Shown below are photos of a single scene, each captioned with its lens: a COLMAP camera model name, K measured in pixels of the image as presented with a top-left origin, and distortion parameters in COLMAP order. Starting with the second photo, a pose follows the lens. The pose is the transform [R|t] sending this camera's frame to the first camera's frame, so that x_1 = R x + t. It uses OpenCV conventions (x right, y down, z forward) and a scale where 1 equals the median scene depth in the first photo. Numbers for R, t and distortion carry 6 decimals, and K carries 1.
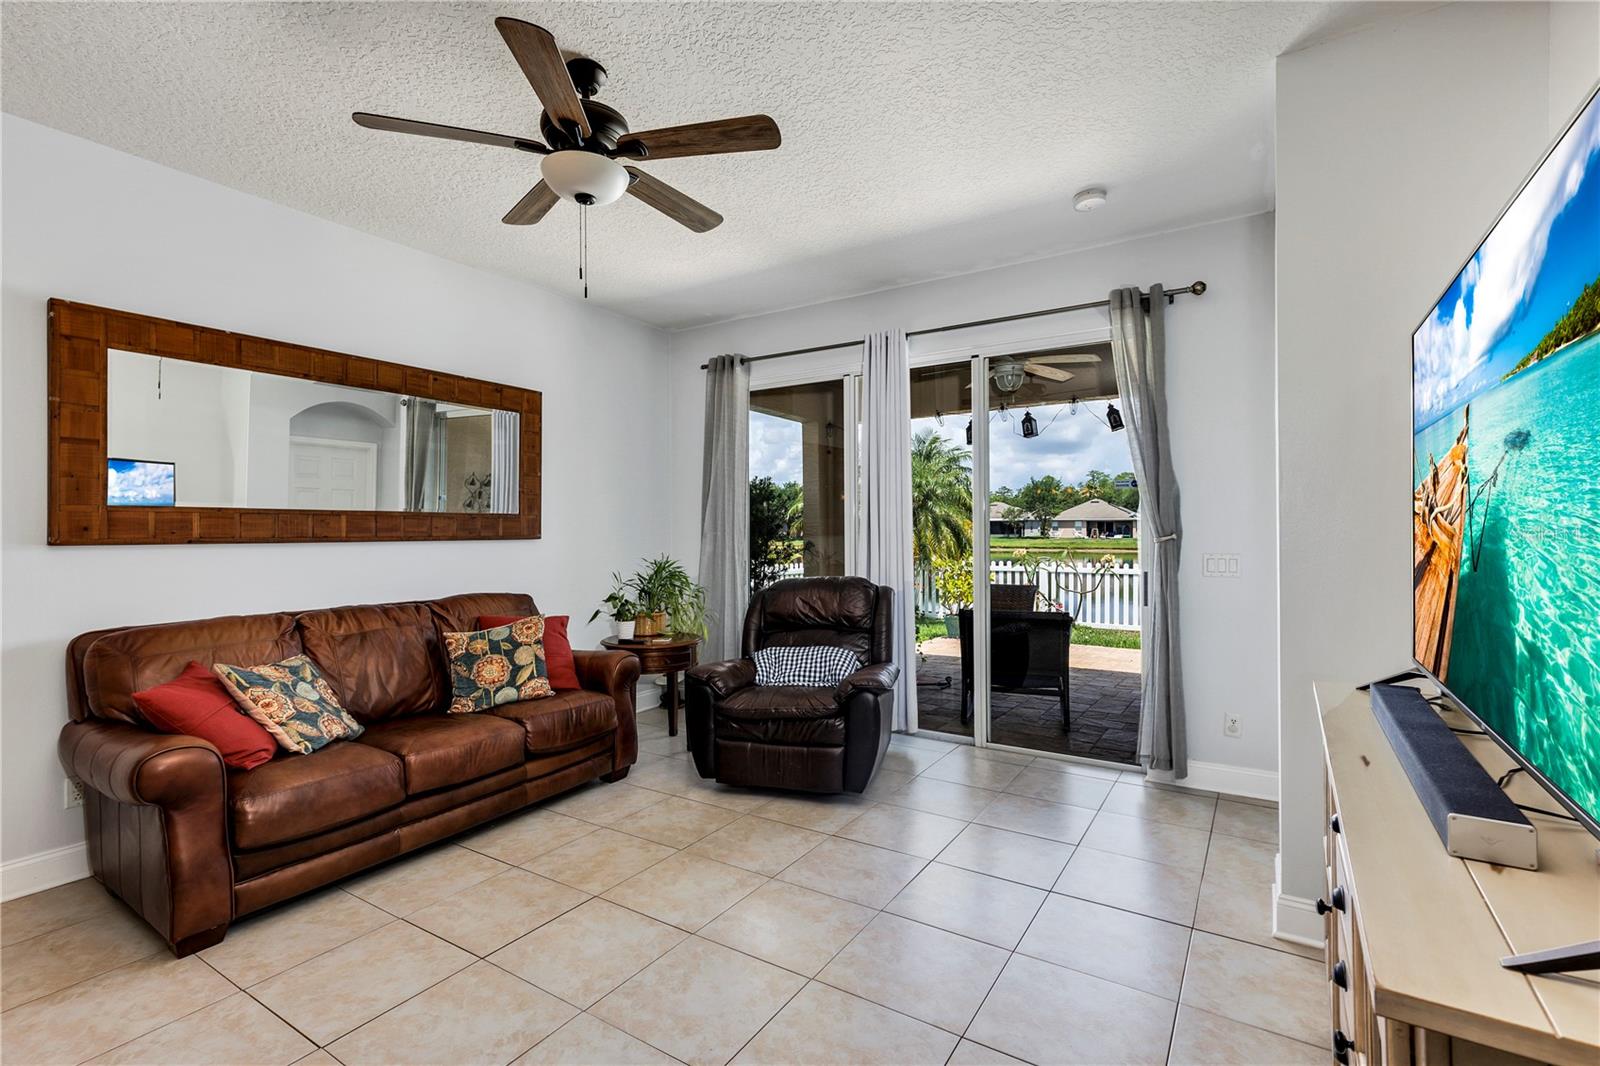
lens RADIAL K [[725.7, 0, 790.2], [0, 725.7, 530.9], [0, 0, 1]] dist [0.002720, 0.000643]
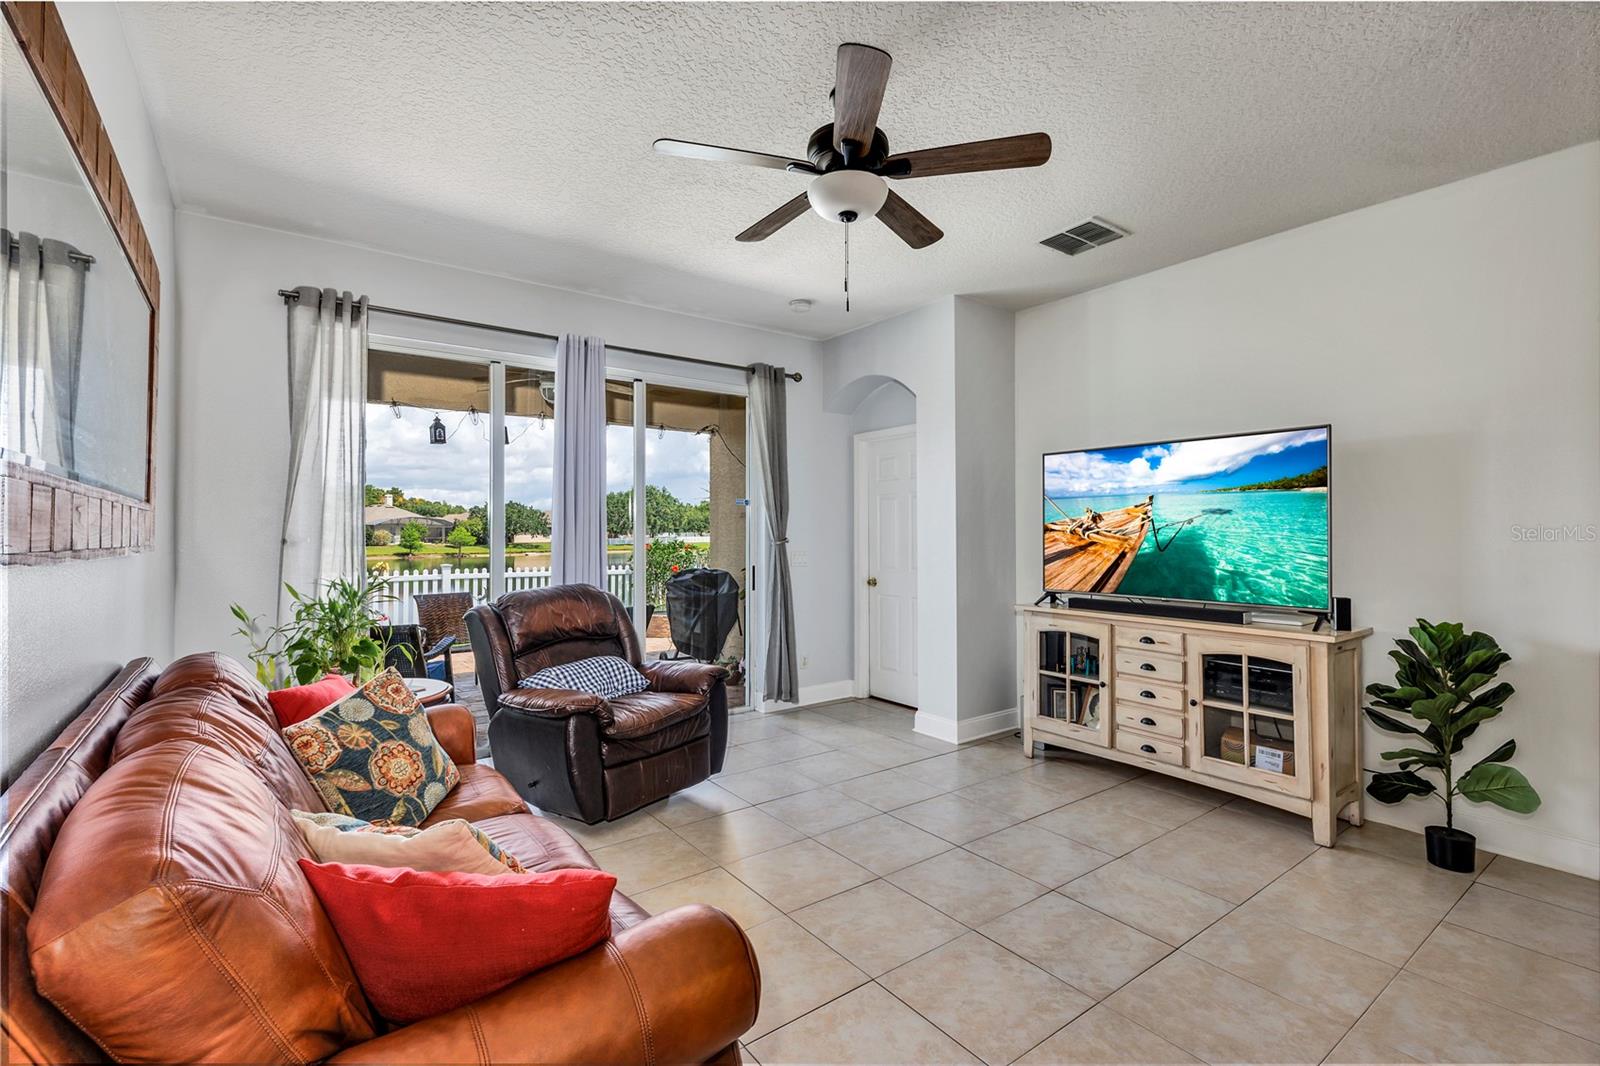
lens RADIAL K [[725.7, 0, 790.2], [0, 725.7, 530.9], [0, 0, 1]] dist [0.002720, 0.000643]
pose [[0.355082, 0.008387, 0.934797, -0.857548], [0.002942, 0.999945, -0.010089, 0.002834], [-0.934830, 0.006333, 0.355038, 0.475376]]
